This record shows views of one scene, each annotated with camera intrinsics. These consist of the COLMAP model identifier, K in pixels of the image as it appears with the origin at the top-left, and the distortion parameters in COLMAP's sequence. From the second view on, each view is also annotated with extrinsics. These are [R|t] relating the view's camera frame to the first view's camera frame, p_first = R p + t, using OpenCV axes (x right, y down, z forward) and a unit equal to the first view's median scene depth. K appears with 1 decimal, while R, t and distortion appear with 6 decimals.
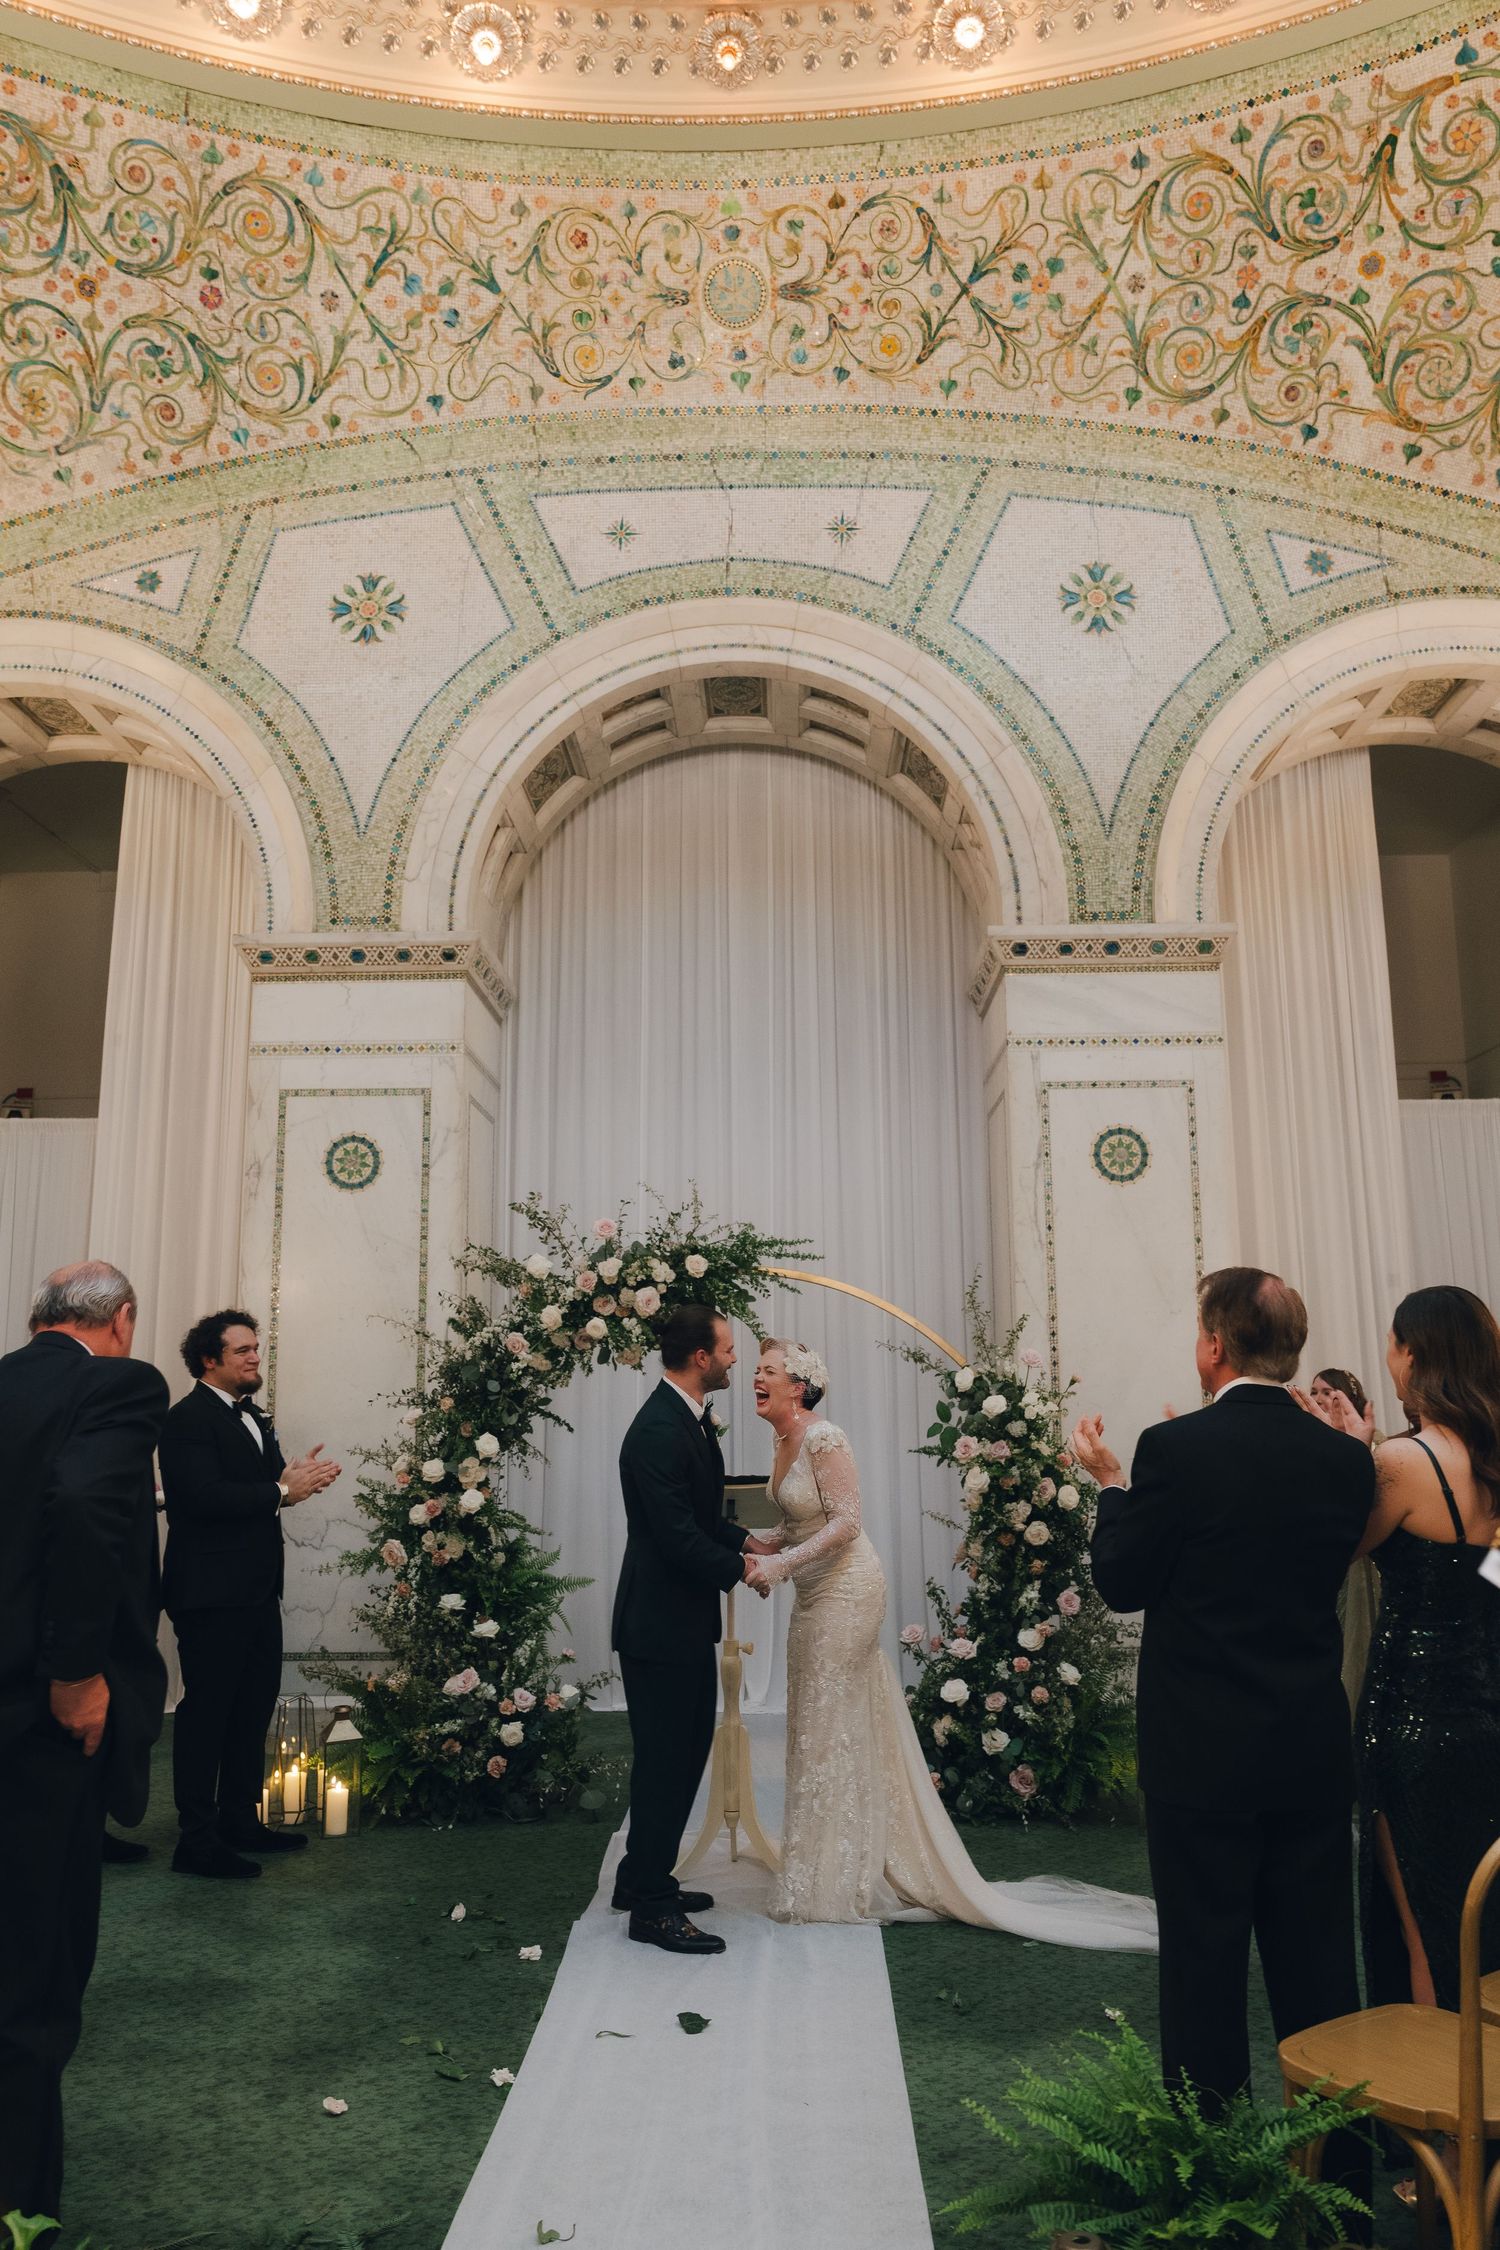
lens RADIAL K [[1702.3, 0, 750.0], [0, 1702.3, 1125.0], [0, 0, 1]] dist [-0.031642, -0.001715]
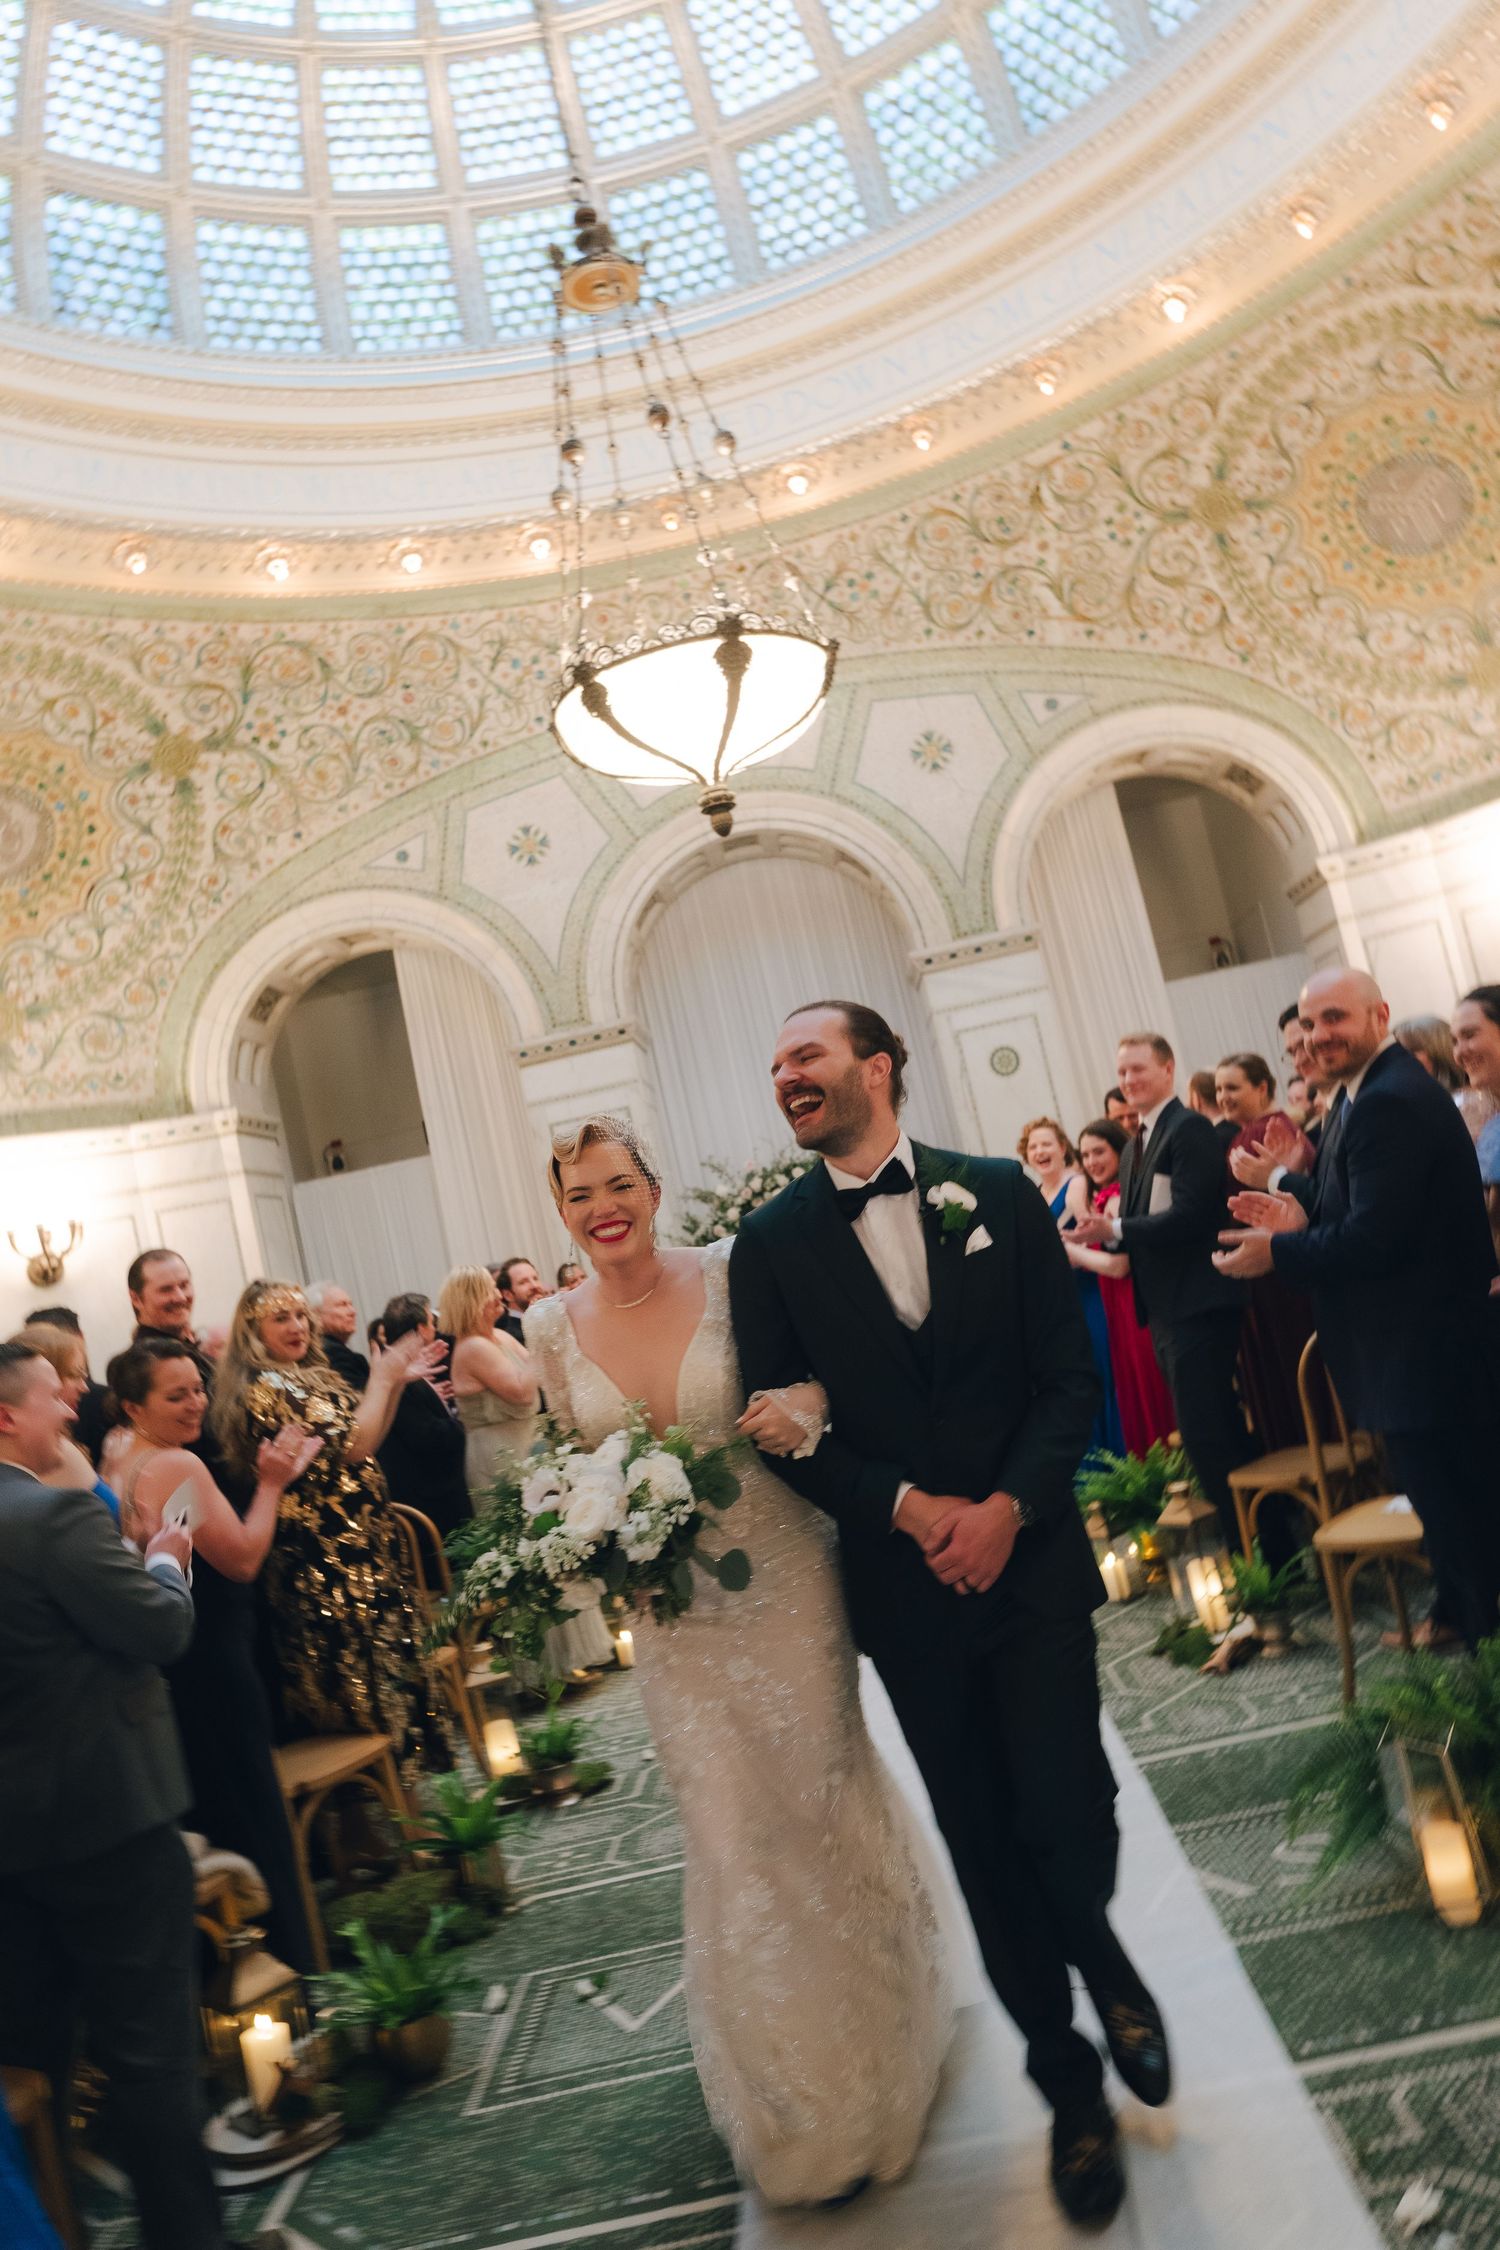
lens RADIAL K [[1702.3, 0, 750.0], [0, 1702.3, 1125.0], [0, 0, 1]] dist [-0.031642, -0.001715]
pose [[0.976951, -0.213128, -0.011972, -0.042616], [0.213318, 0.972679, 0.091606, -0.139731], [-0.007879, -0.092049, 0.995723, -0.817478]]
